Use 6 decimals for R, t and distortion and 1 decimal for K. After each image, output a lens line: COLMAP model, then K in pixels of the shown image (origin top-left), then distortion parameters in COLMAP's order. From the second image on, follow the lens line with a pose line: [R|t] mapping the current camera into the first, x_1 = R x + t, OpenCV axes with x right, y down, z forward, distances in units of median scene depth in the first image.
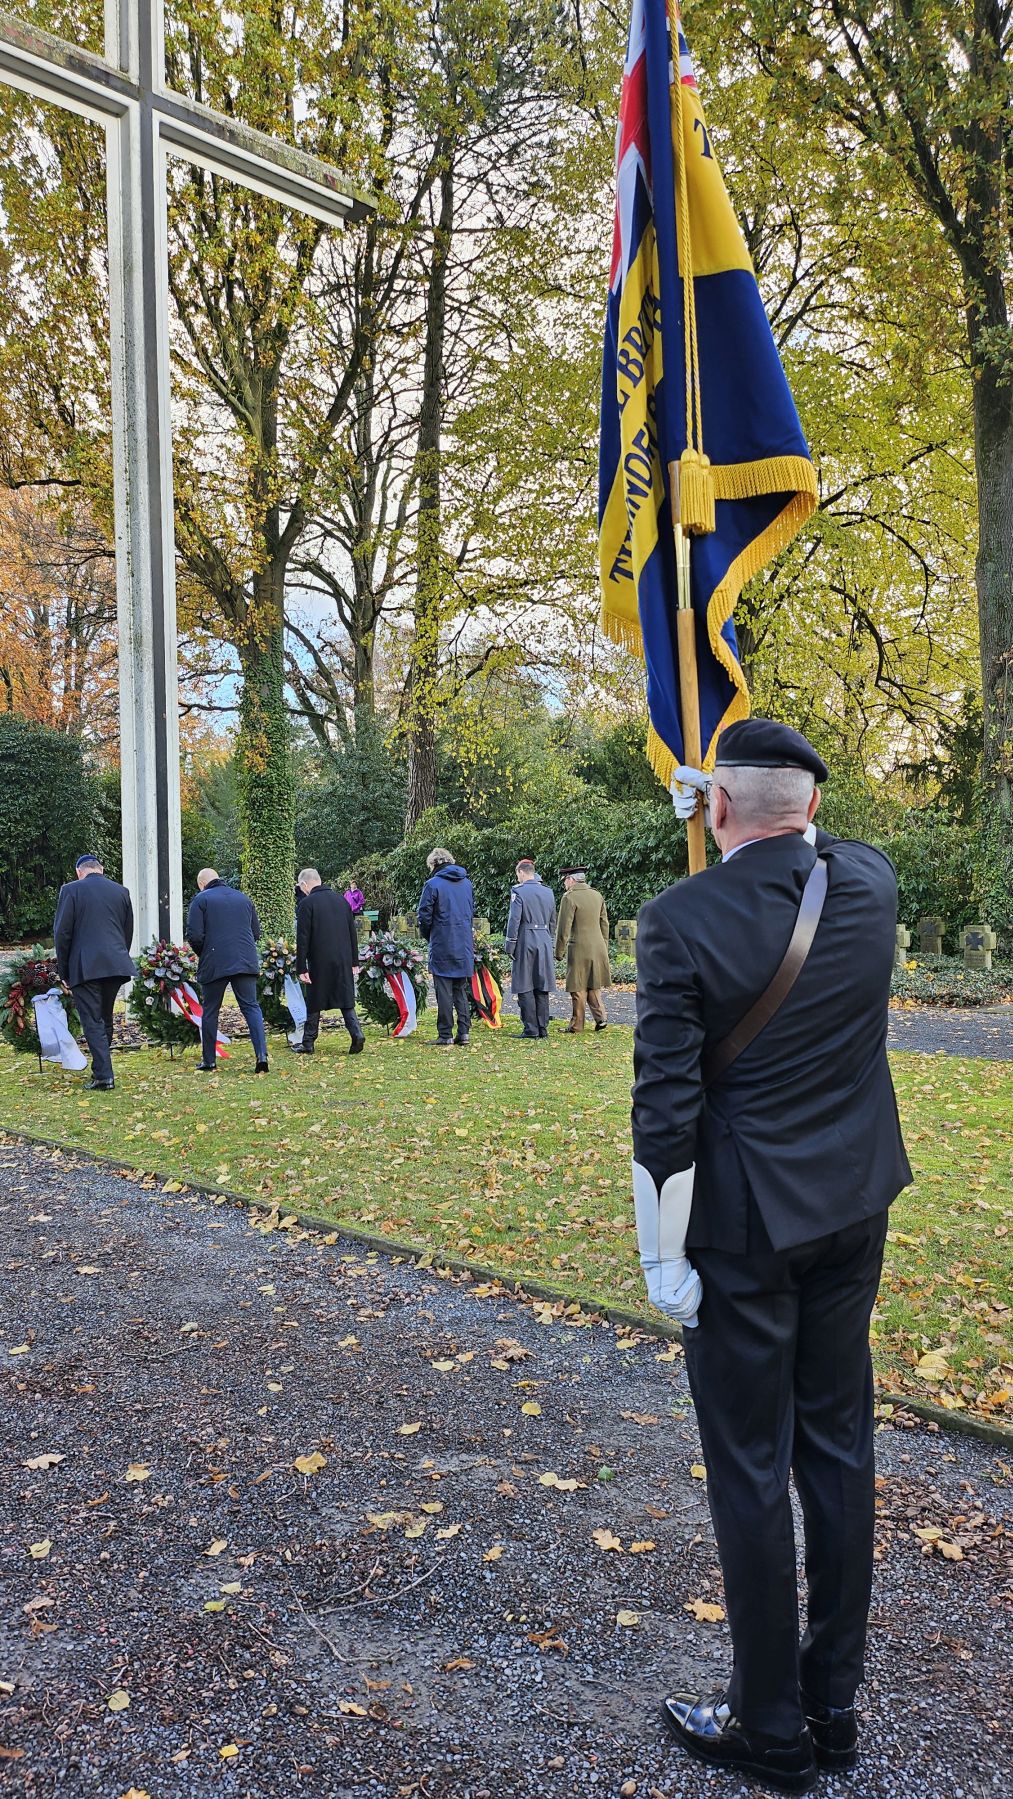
lens RADIAL K [[1234.6, 0, 515.1], [0, 1234.6, 902.8], [0, 0, 1]] dist [0.092904, -0.101062]
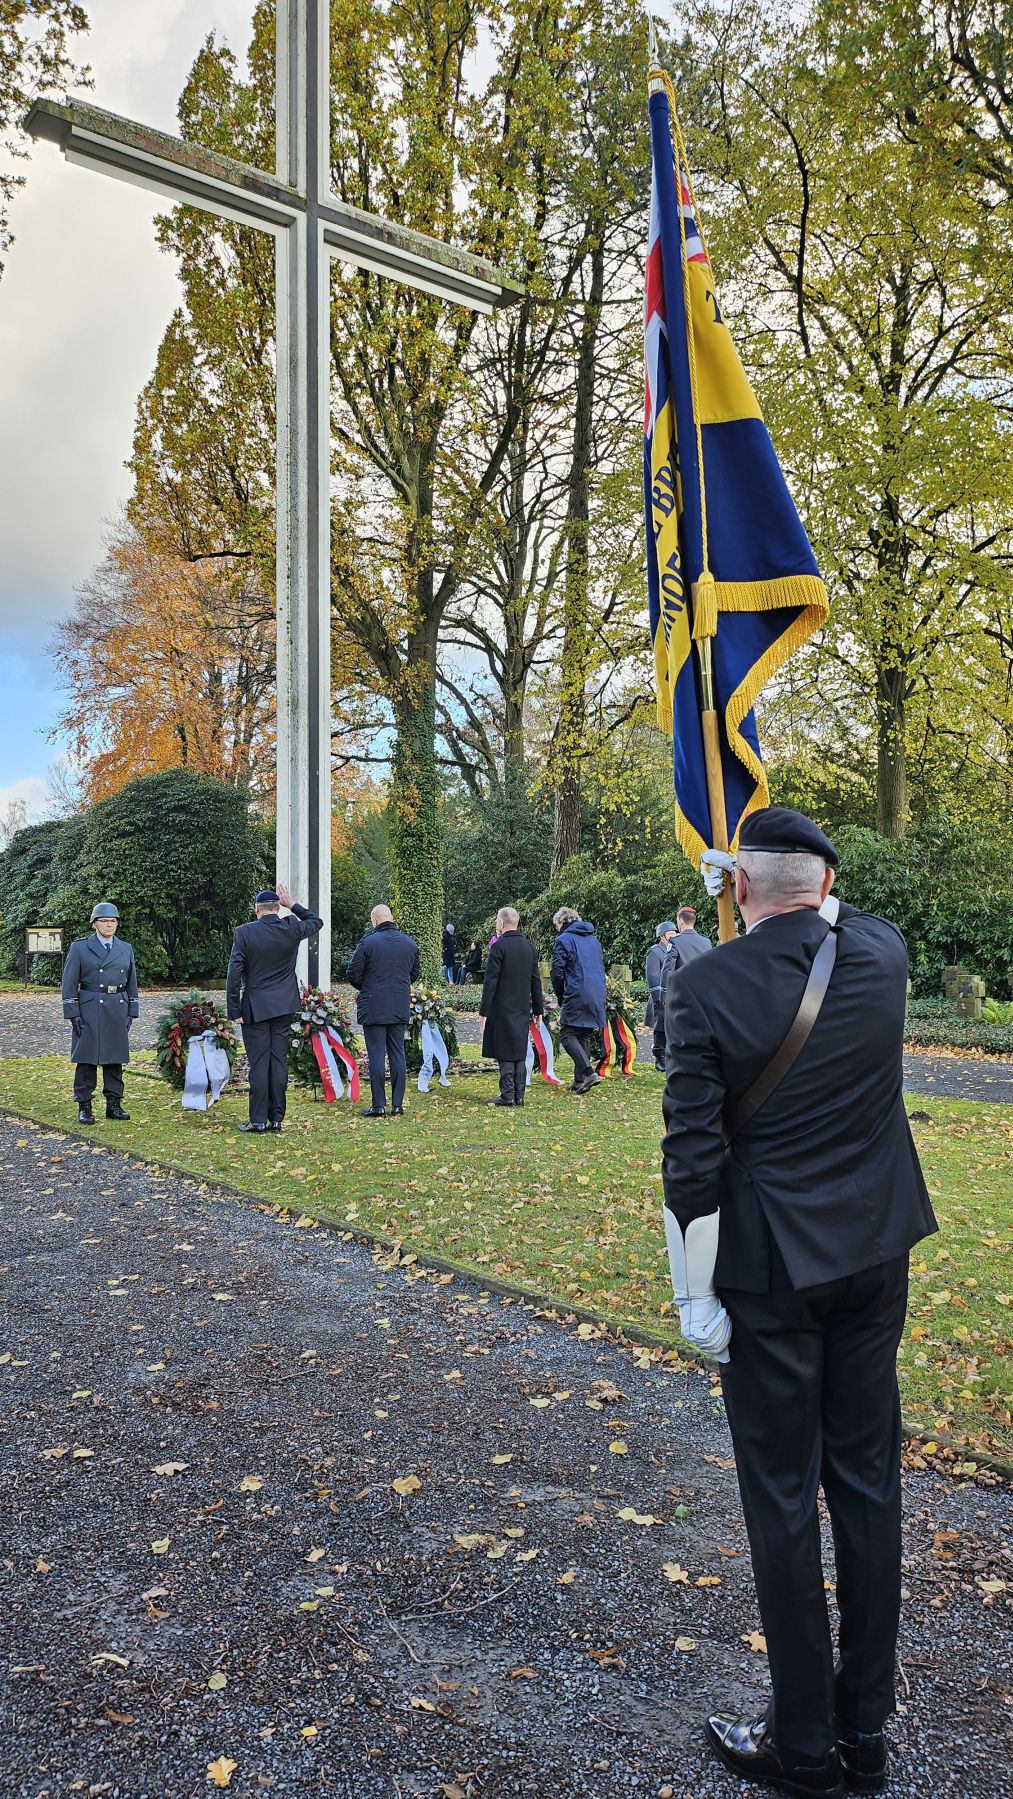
lens RADIAL K [[1235.3, 0, 516.6], [0, 1235.3, 870.9], [0, 0, 1]] dist [0.088506, -0.099093]
pose [[0.992652, -0.000252, -0.121003, 0.023138], [-0.007234, 0.998086, -0.061423, -0.004618], [0.120786, 0.061847, 0.990750, -0.032474]]
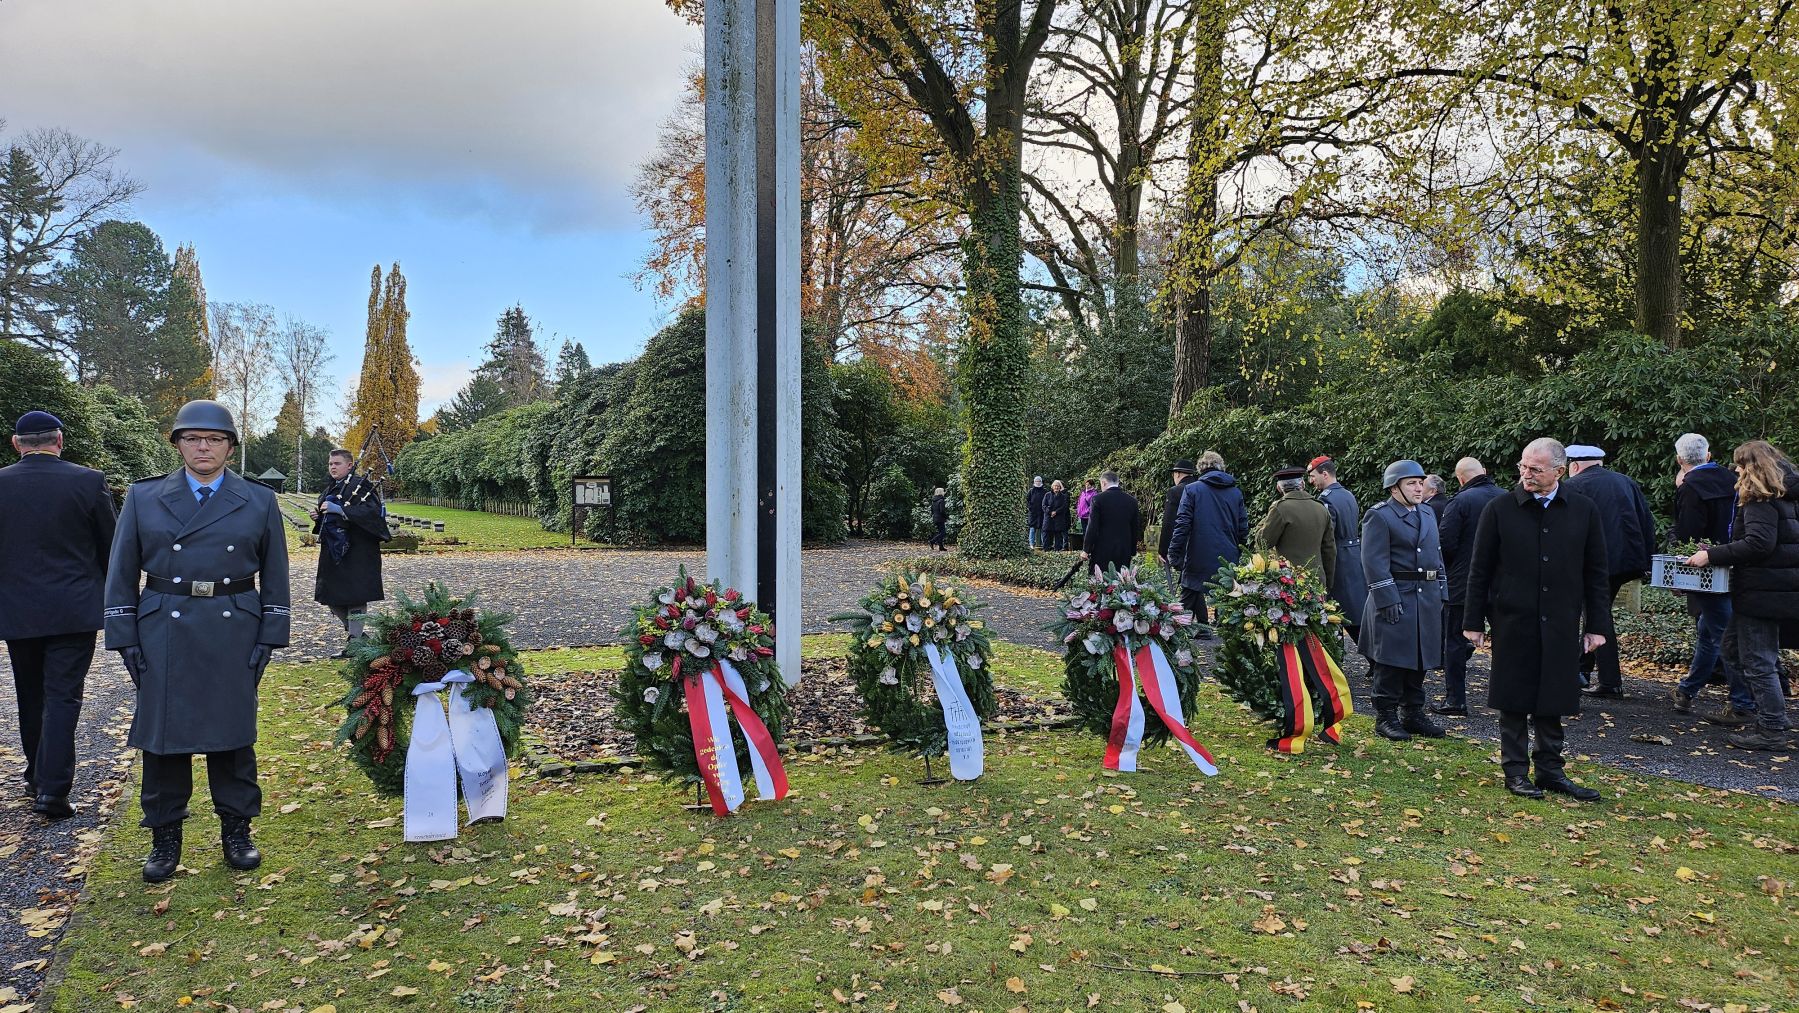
lens RADIAL K [[1234.6, 0, 895.7], [0, 1234.6, 505.5], [0, 0, 1]] dist [0.092904, -0.101062]
pose [[0.952921, 0.016767, -0.302754, -0.052752], [-0.016348, 0.999859, 0.003919, -0.004804], [0.302776, 0.001215, 0.953061, 0.677558]]
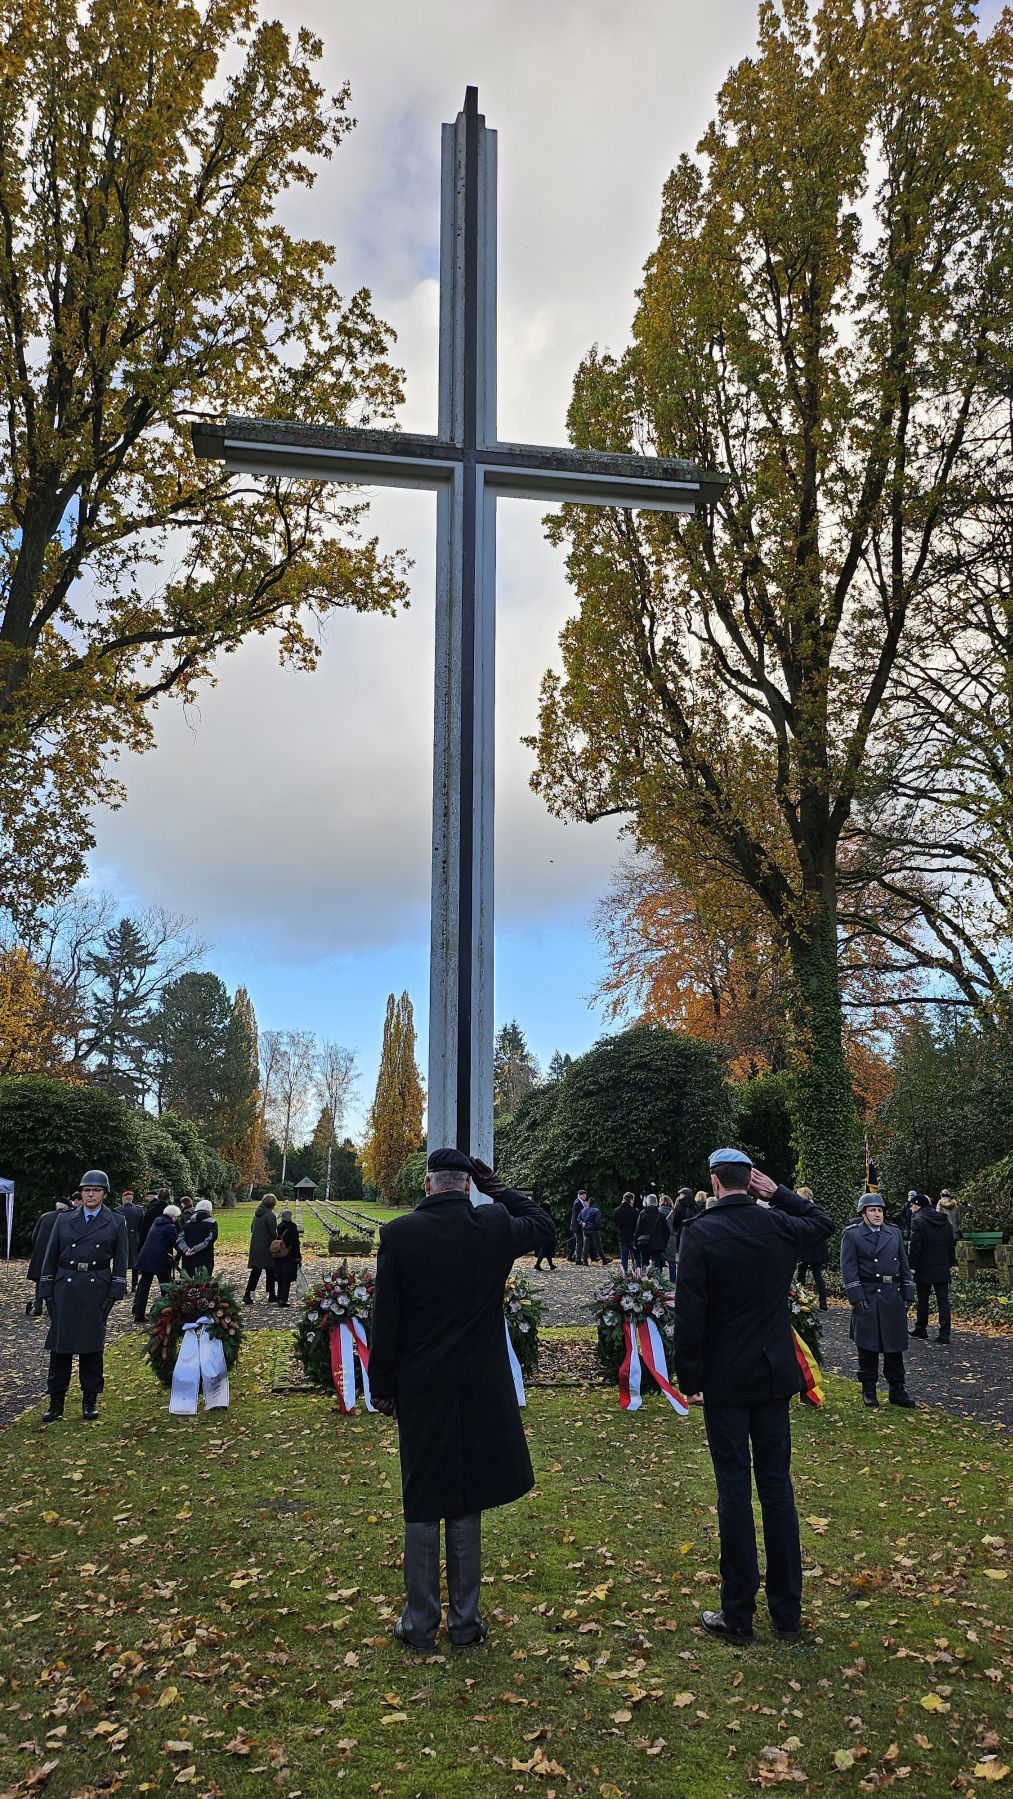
lens RADIAL K [[1234.6, 0, 515.1], [0, 1234.6, 902.8], [0, 0, 1]] dist [0.092904, -0.101062]
pose [[0.818359, -0.118730, -0.562309, 0.467432], [-0.019415, 0.972157, -0.233524, -0.023149], [0.574379, 0.202024, 0.793269, 0.385004]]
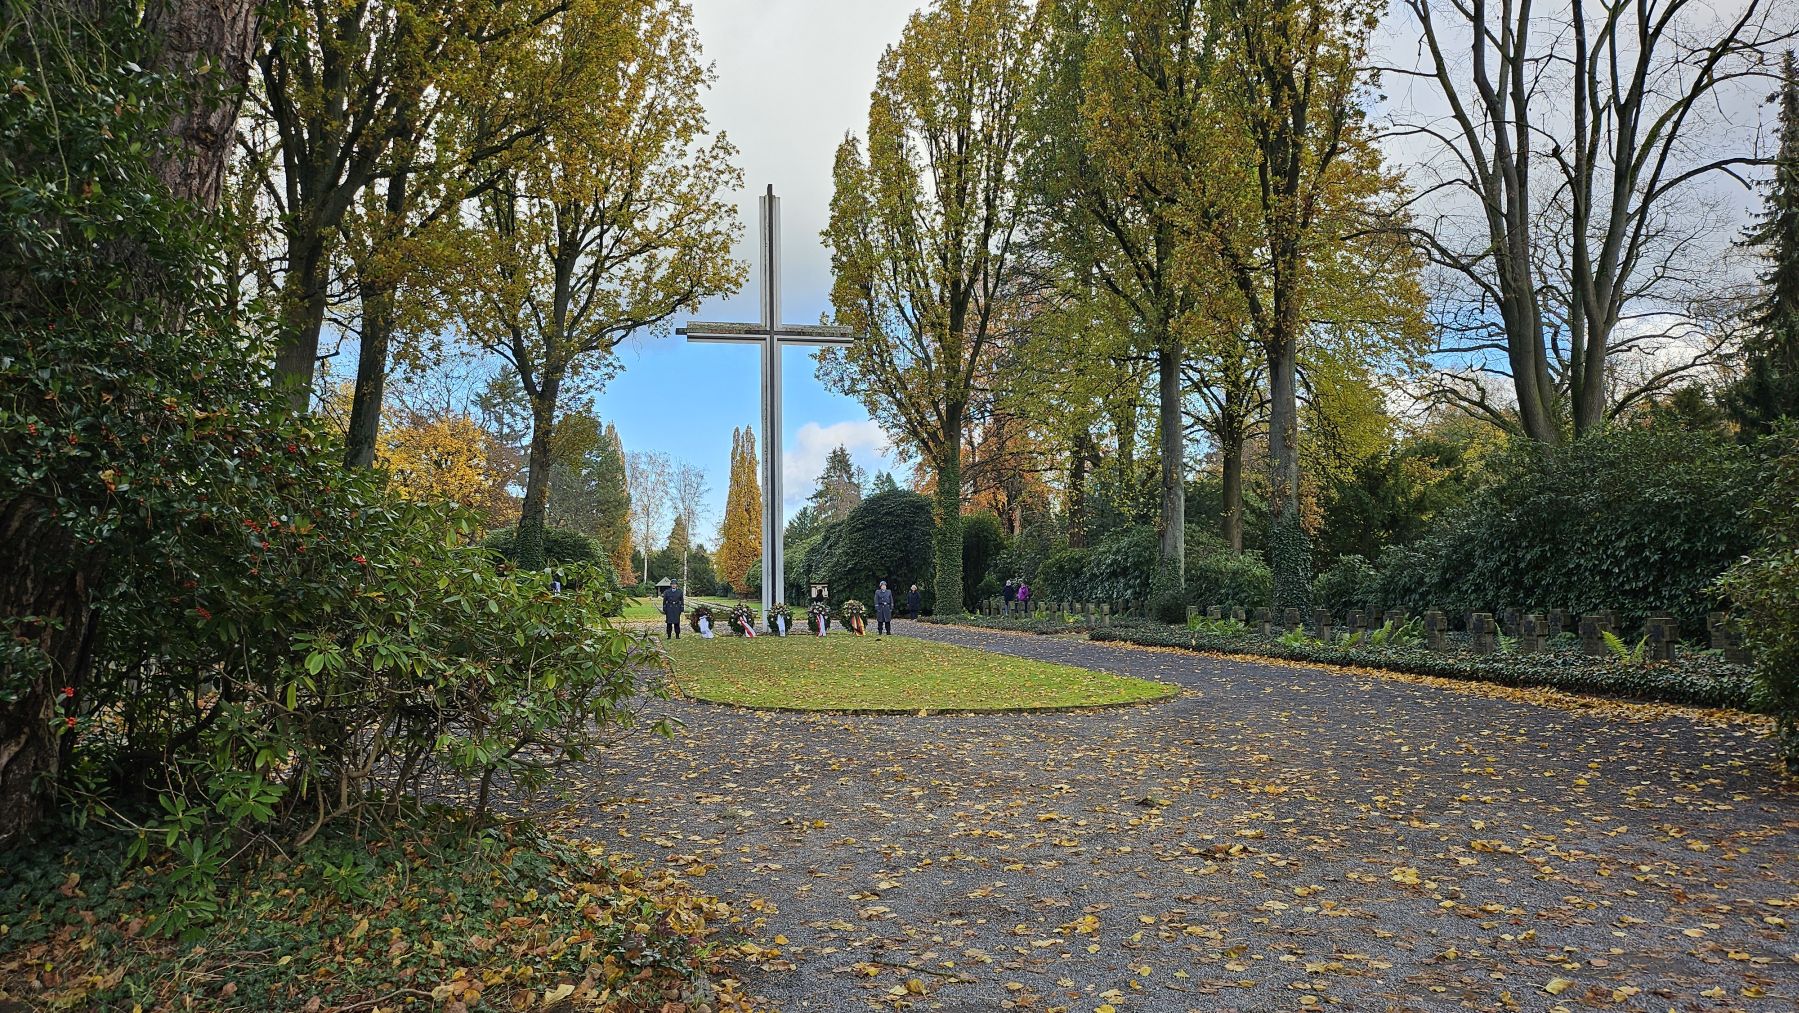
lens RADIAL K [[1235.3, 0, 823.5], [0, 1235.3, 410.2], [0, 0, 1]] dist [0.088506, -0.099093]
pose [[0.801608, -0.084516, -0.591846, 2.544449], [-0.006633, 0.988639, -0.150162, 0.020353], [0.597813, 0.124297, 0.791941, -2.108667]]
